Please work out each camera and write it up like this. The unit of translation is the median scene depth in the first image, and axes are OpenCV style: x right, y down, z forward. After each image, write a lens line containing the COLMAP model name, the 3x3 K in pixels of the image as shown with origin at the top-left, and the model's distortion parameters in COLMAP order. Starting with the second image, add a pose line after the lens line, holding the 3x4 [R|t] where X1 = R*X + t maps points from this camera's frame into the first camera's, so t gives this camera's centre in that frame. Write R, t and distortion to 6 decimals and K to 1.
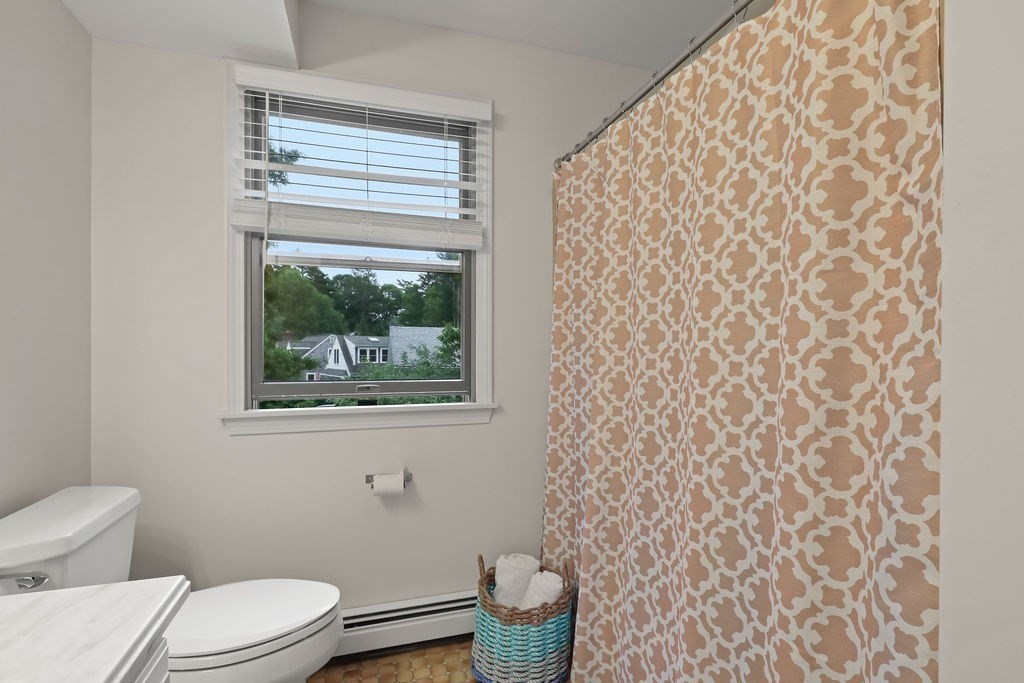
lens RADIAL K [[485.4, 0, 512.2], [0, 485.4, 350.0], [0, 0, 1]] dist [-0.013487, 0.002240]
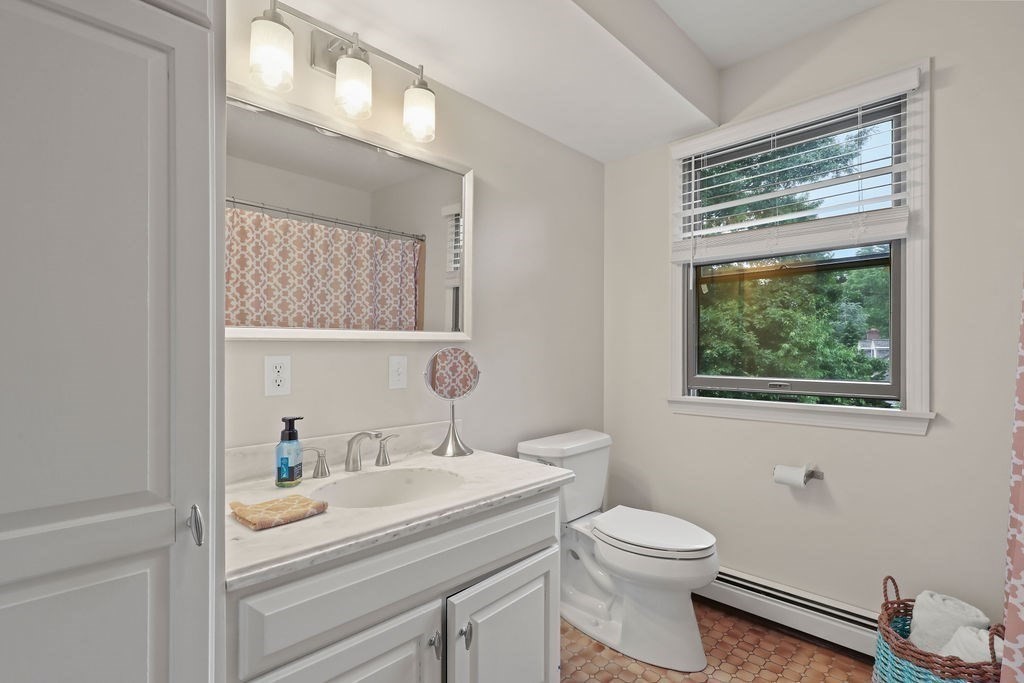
lens RADIAL K [[485.4, 0, 518.1], [0, 485.4, 345.4], [0, 0, 1]] dist [-0.013487, 0.002240]
pose [[0.466256, -0.011868, -0.884570, 0.409133], [0.002807, 0.999925, -0.011936, -0.001797], [0.884645, 0.003082, 0.466254, -0.040695]]
